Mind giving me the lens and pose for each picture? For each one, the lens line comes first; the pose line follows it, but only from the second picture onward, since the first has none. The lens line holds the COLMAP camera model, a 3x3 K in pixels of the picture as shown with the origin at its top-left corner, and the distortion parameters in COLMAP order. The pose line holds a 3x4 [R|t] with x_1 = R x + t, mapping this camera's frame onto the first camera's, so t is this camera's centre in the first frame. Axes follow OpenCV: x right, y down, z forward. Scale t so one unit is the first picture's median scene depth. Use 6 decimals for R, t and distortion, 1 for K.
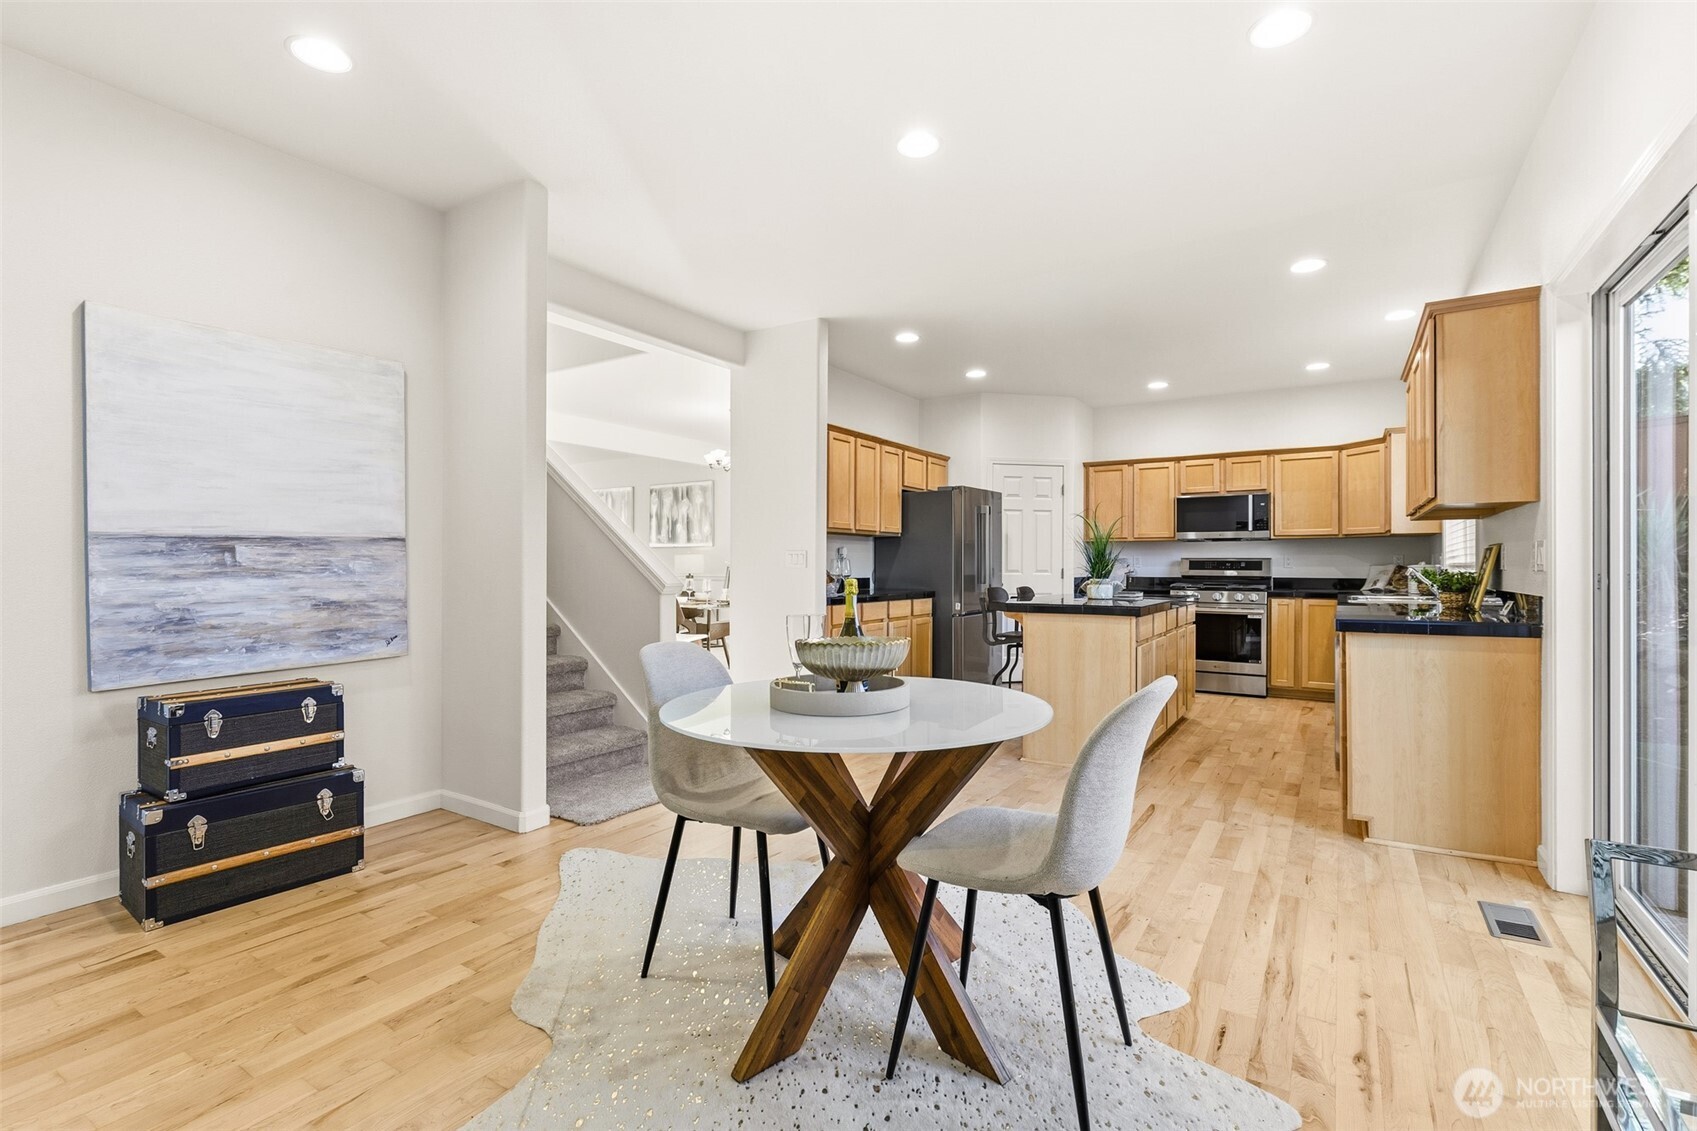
lens RADIAL K [[775.0, 0, 848.5], [0, 775.0, 565.5], [0, 0, 1]] dist [-0.001682, -0.000688]
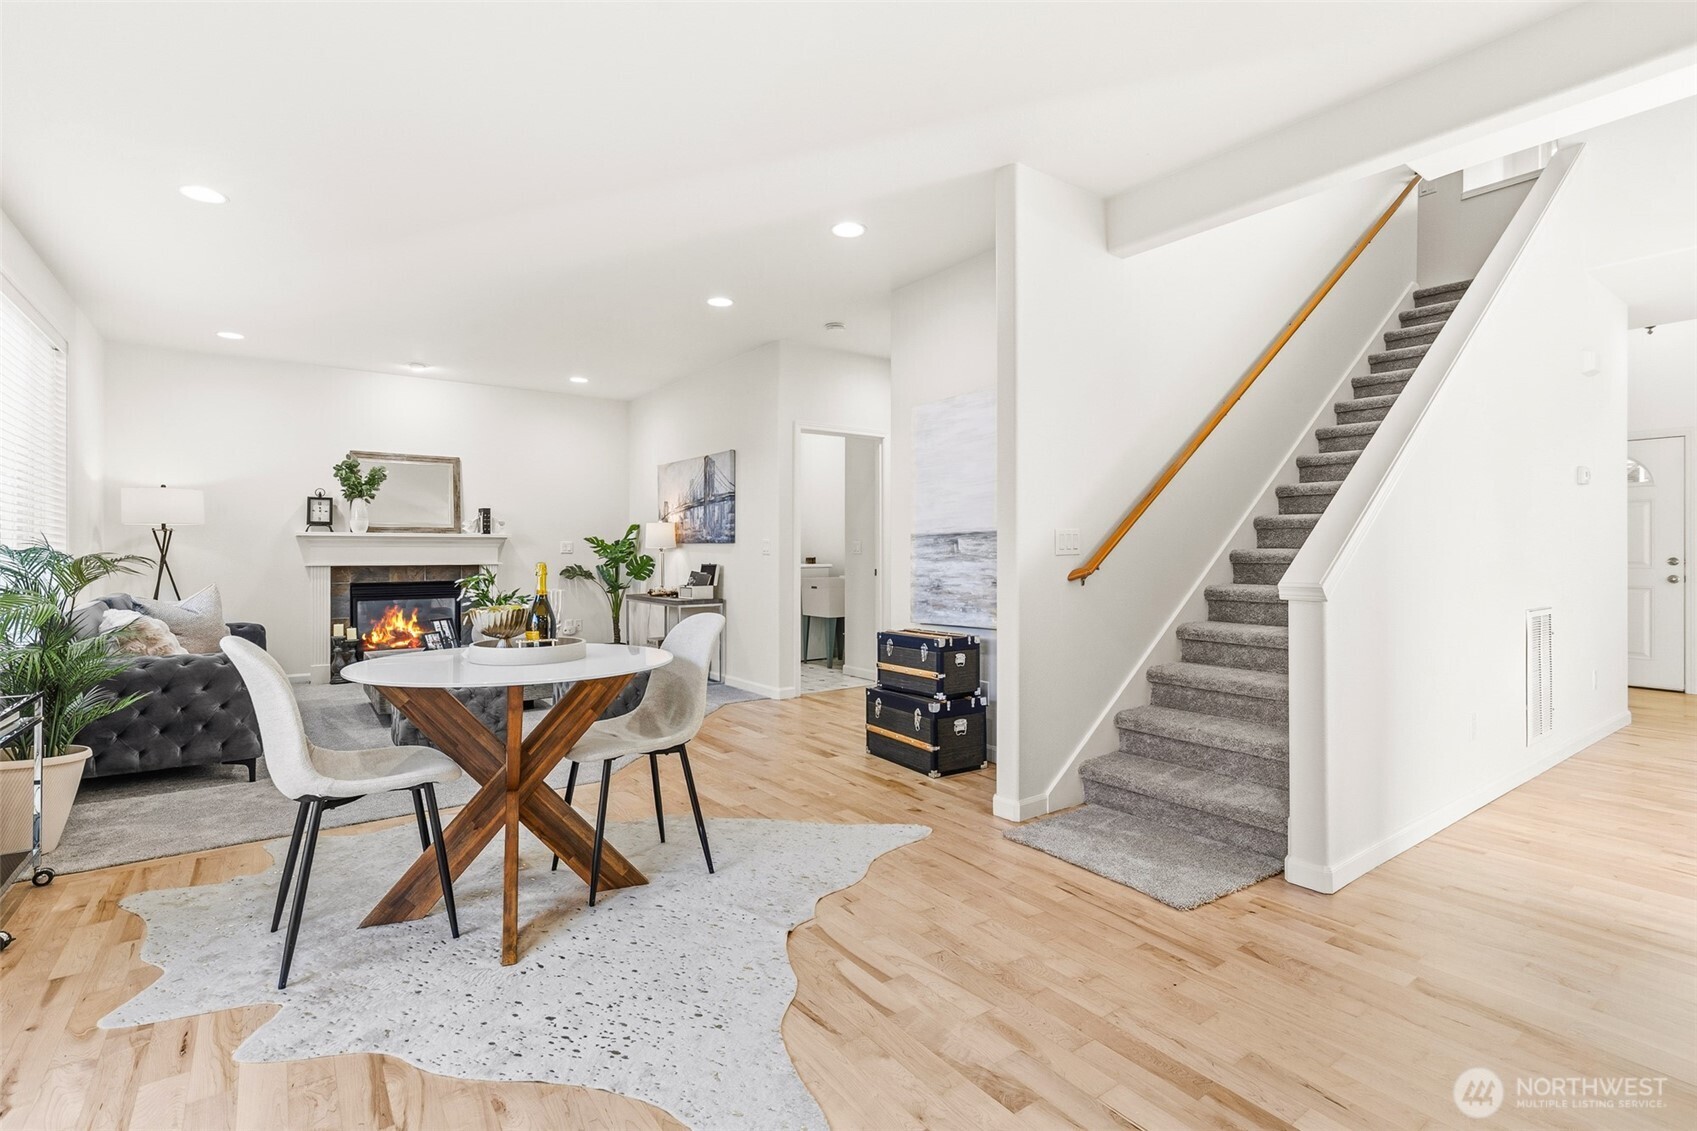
lens RADIAL K [[790.0, 0, 848.1], [0, 790.0, 548.3], [0, 0, 1]] dist [0.003184, -0.000693]
pose [[-0.365617, -0.005818, -0.930747, 0.367459], [-0.002177, 0.999983, -0.005396, 0.000316], [0.930763, 0.000054, -0.365624, 0.710567]]
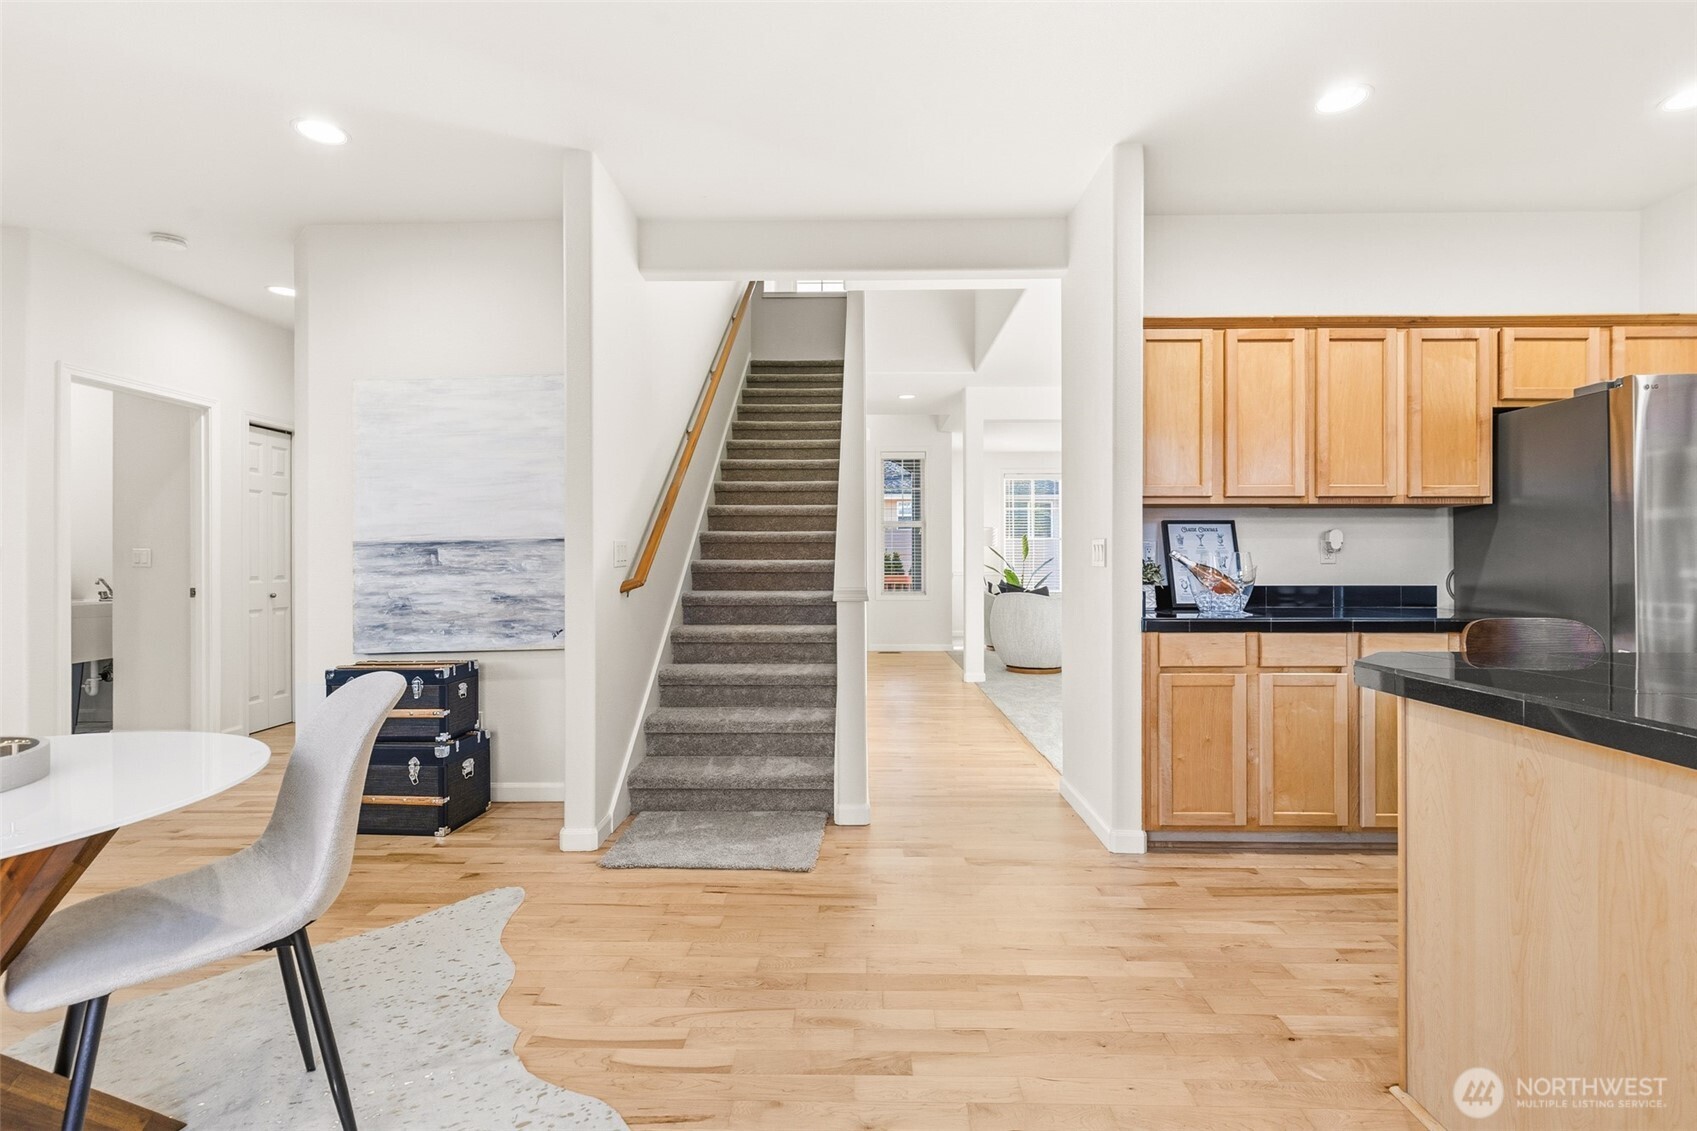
lens RADIAL K [[769.2, 0, 849.9], [0, 769.2, 557.3], [0, 0, 1]] dist [0.001963, -0.000699]
pose [[0.522884, -0.006065, -0.852382, 0.328000], [0.002341, 0.999981, -0.005680, -0.001747], [0.852401, 0.000974, 0.522888, 0.479069]]
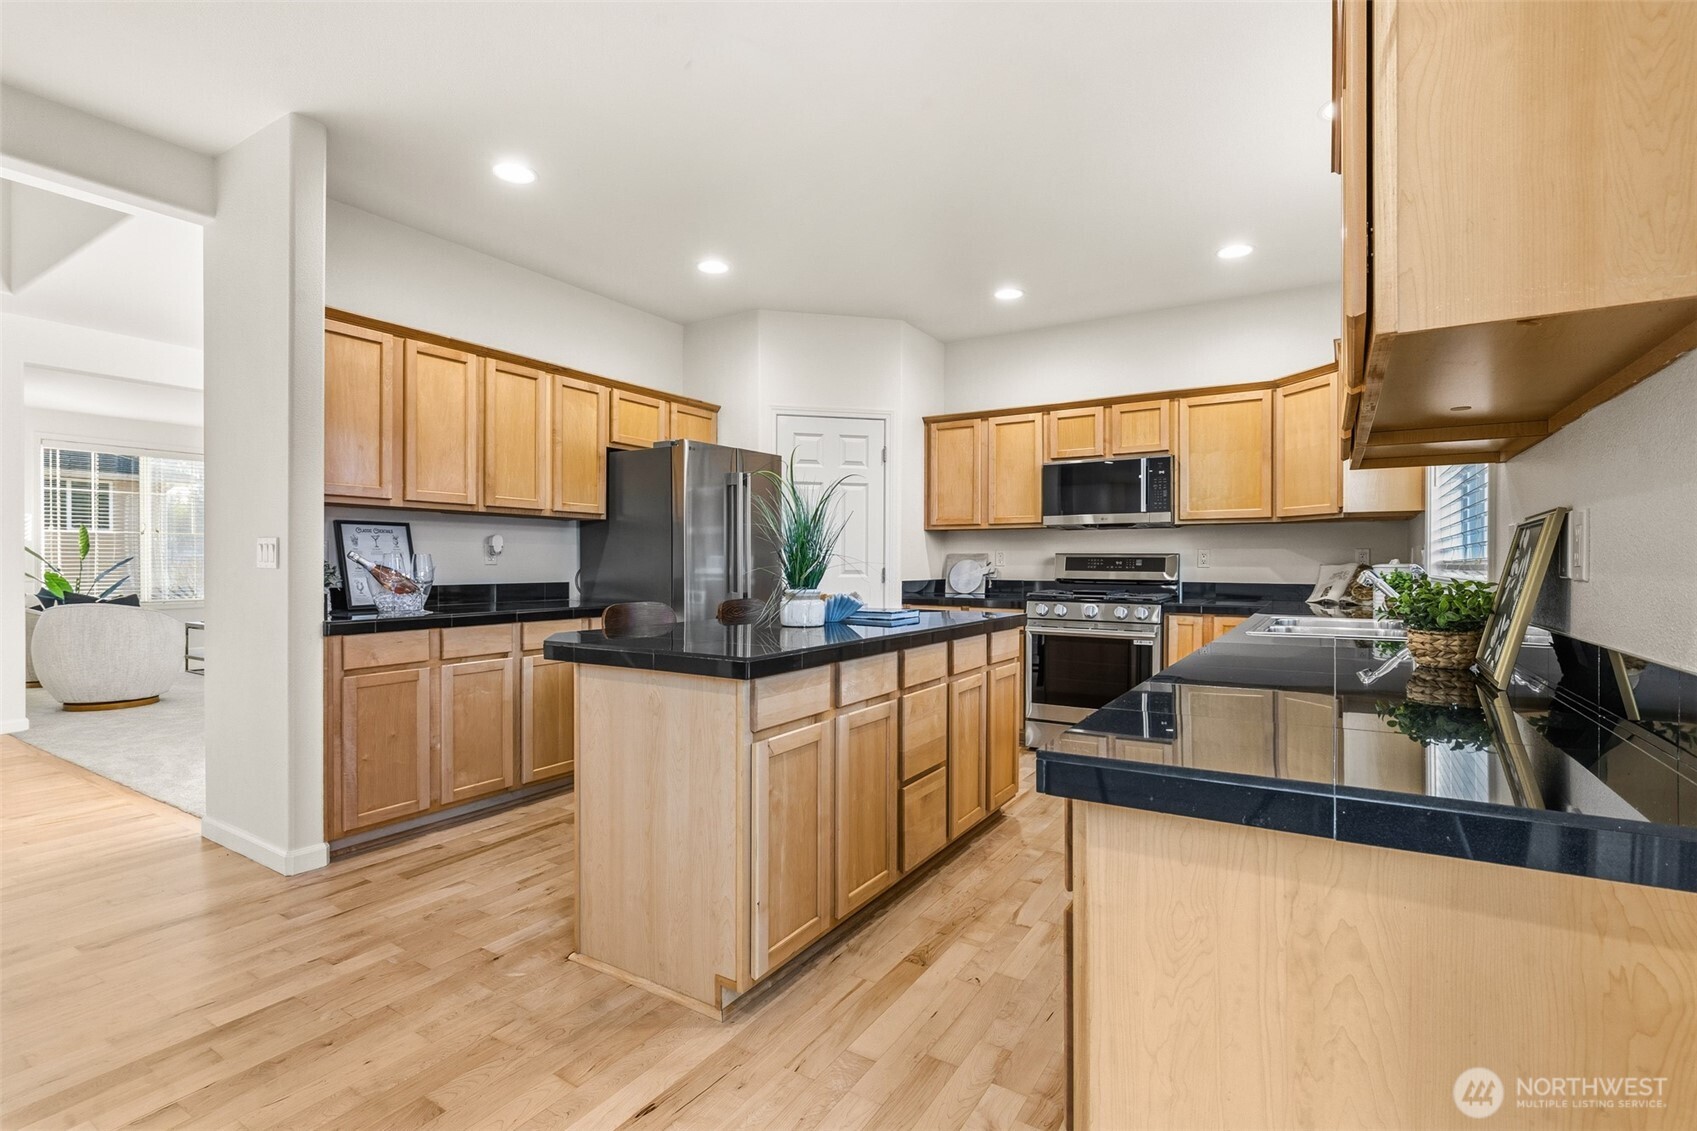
lens RADIAL K [[781.1, 0, 849.0], [0, 781.1, 570.1], [0, 0, 1]] dist [-0.001447, 0.000061]
pose [[0.999965, 0.000931, 0.008285, 0.323284], [-0.001015, 0.999949, 0.010053, -0.001914], [-0.008275, -0.010061, 0.999915, 0.409504]]
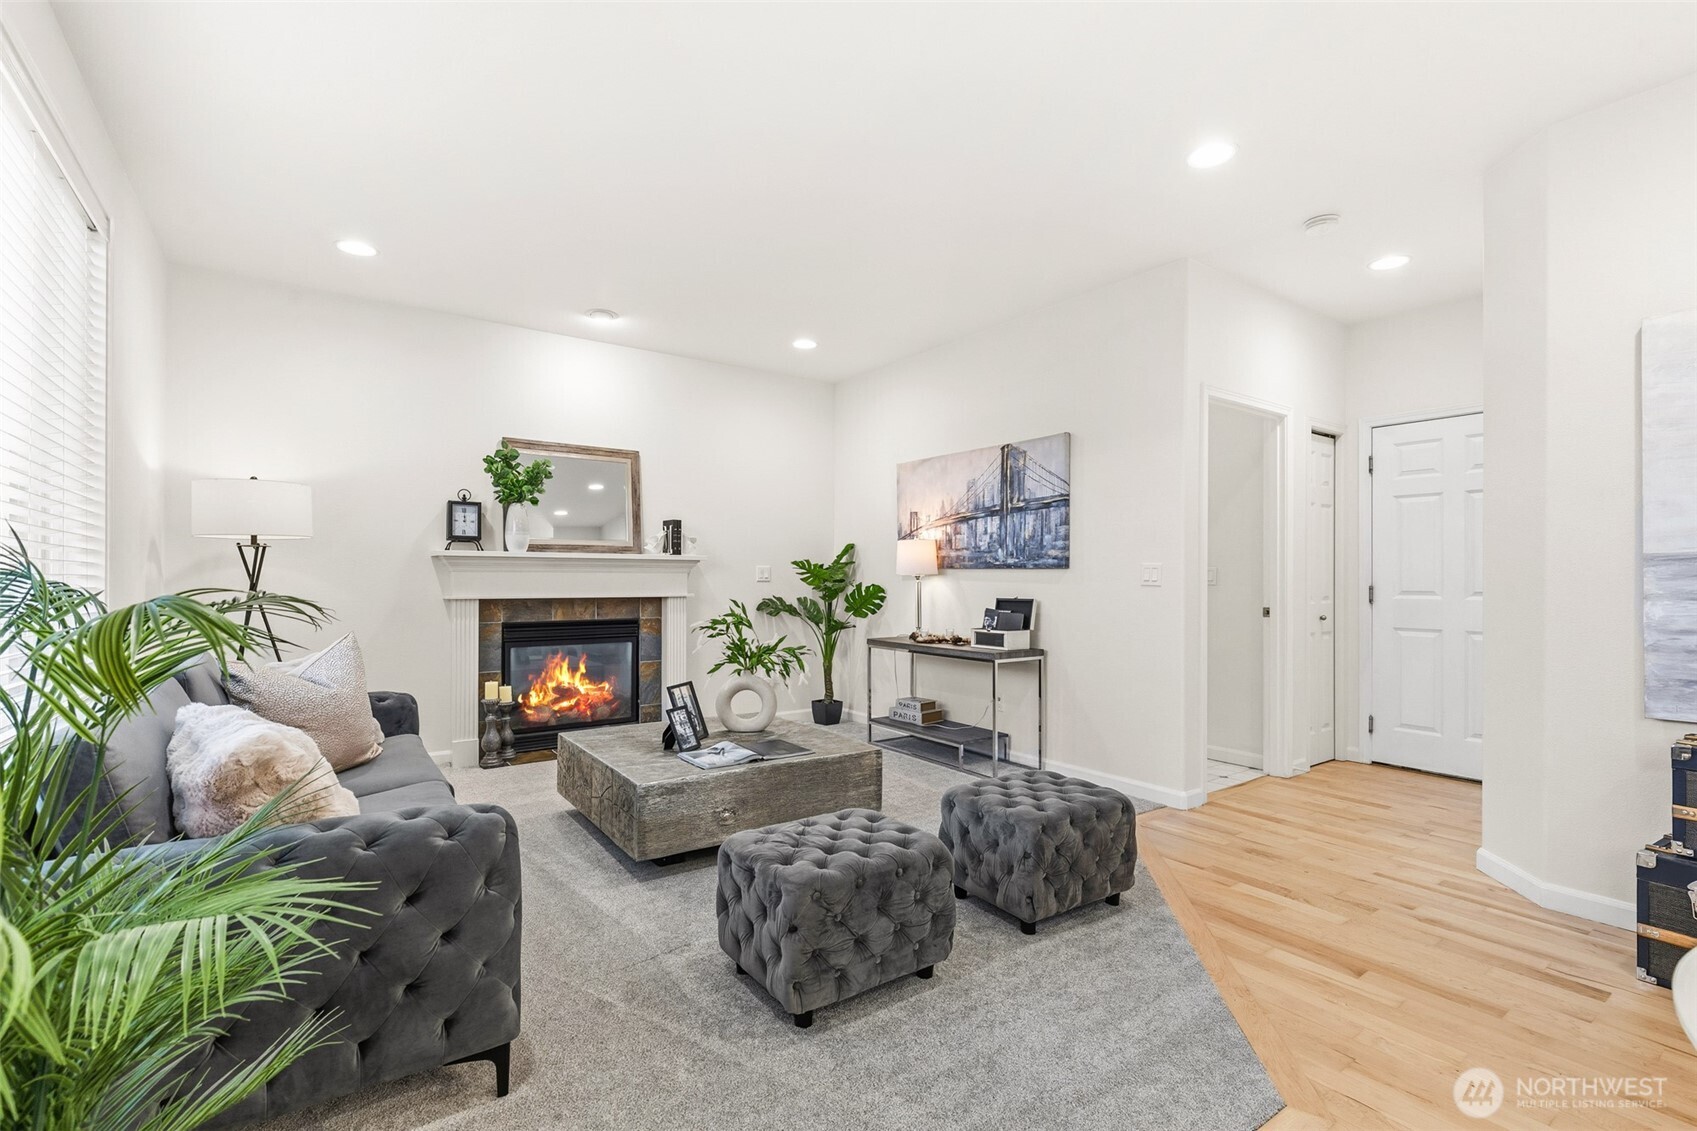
lens RADIAL K [[760.7, 0, 849.2], [0, 760.7, 572.5], [0, 0, 1]] dist [0.003347, -0.000384]
pose [[-0.378906, -0.009205, -0.925390, 0.132202], [-0.006630, 0.999952, -0.007232, -0.002665], [0.925412, 0.003395, -0.378948, 0.194785]]
